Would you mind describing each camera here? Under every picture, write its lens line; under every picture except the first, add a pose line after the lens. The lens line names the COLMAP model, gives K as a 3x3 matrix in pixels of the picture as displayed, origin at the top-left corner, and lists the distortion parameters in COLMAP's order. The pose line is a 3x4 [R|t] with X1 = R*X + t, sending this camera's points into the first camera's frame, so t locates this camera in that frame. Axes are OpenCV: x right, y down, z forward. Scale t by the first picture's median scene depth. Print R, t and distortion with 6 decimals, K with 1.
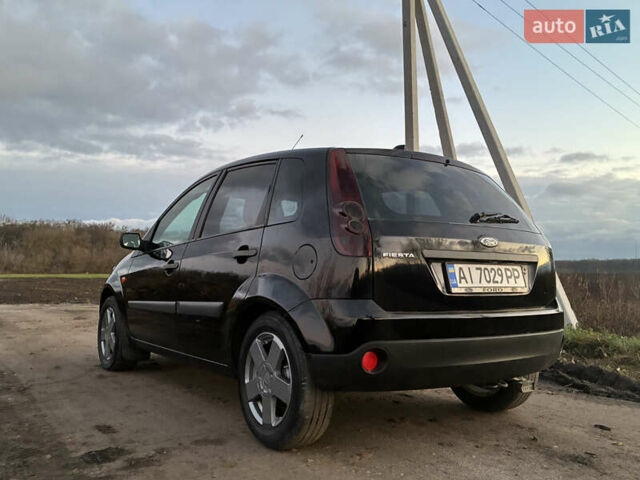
lens RADIAL K [[572.4, 0, 315.0], [0, 572.4, 235.4], [0, 0, 1]] dist [0.026741, -0.010033]
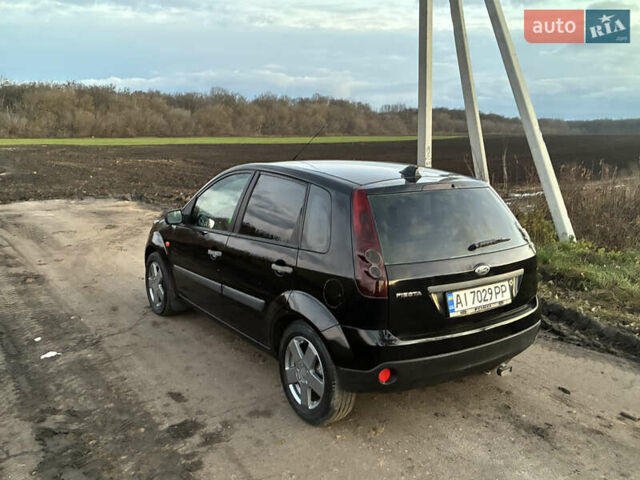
lens RADIAL K [[570.0, 0, 320.0], [0, 570.0, 240.0], [0, 0, 1]] dist [0.022133, 0.004010]
pose [[0.999970, -0.005204, -0.005746, -0.038015], [0.006450, 0.969723, 0.244124, -0.351246], [0.004302, -0.244153, 0.969727, -0.173714]]
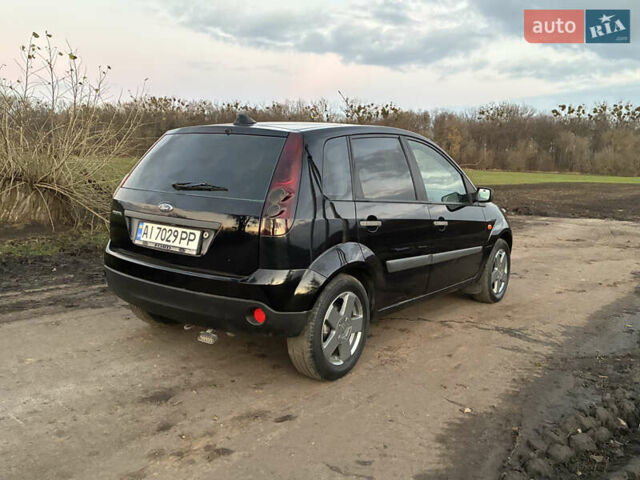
lens RADIAL K [[572.4, 0, 315.0], [0, 572.4, 235.4], [0, 0, 1]] dist [0.026741, -0.010033]
pose [[0.326472, 0.123906, -0.937050, 1.543732], [0.028797, 0.989607, 0.140889, -0.091354], [0.944768, -0.072981, 0.319510, 0.905693]]
